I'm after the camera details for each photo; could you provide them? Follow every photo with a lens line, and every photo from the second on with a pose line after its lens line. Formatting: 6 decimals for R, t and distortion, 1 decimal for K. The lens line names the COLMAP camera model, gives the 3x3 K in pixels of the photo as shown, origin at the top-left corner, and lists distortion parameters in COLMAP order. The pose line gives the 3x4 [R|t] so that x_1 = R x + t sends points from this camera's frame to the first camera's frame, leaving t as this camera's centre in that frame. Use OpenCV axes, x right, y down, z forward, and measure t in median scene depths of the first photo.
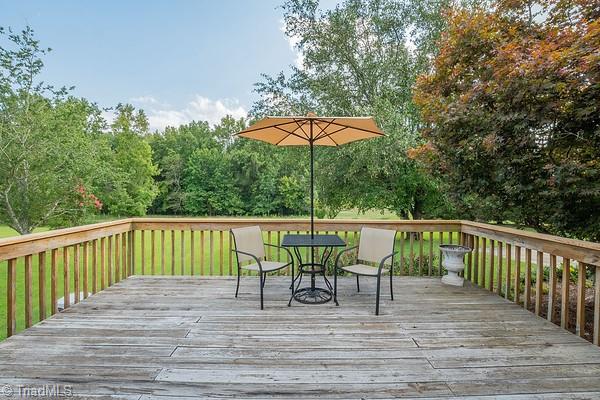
lens RADIAL K [[279.4, 0, 312.5], [0, 279.4, 198.5], [0, 0, 1]] dist [-0.035227, 0.004579]
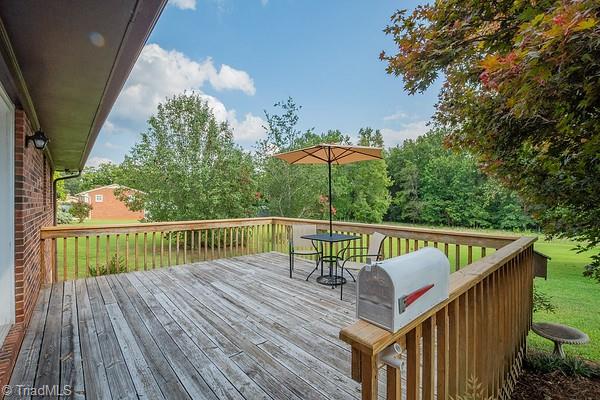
lens RADIAL K [[279.4, 0, 291.9], [0, 279.4, 198.3], [0, 0, 1]] dist [-0.035227, 0.004579]
pose [[0.617893, -0.011814, -0.786173, 0.216219], [-0.015133, 0.999523, -0.026914, 0.000951], [0.786117, 0.028527, 0.617420, 0.010229]]
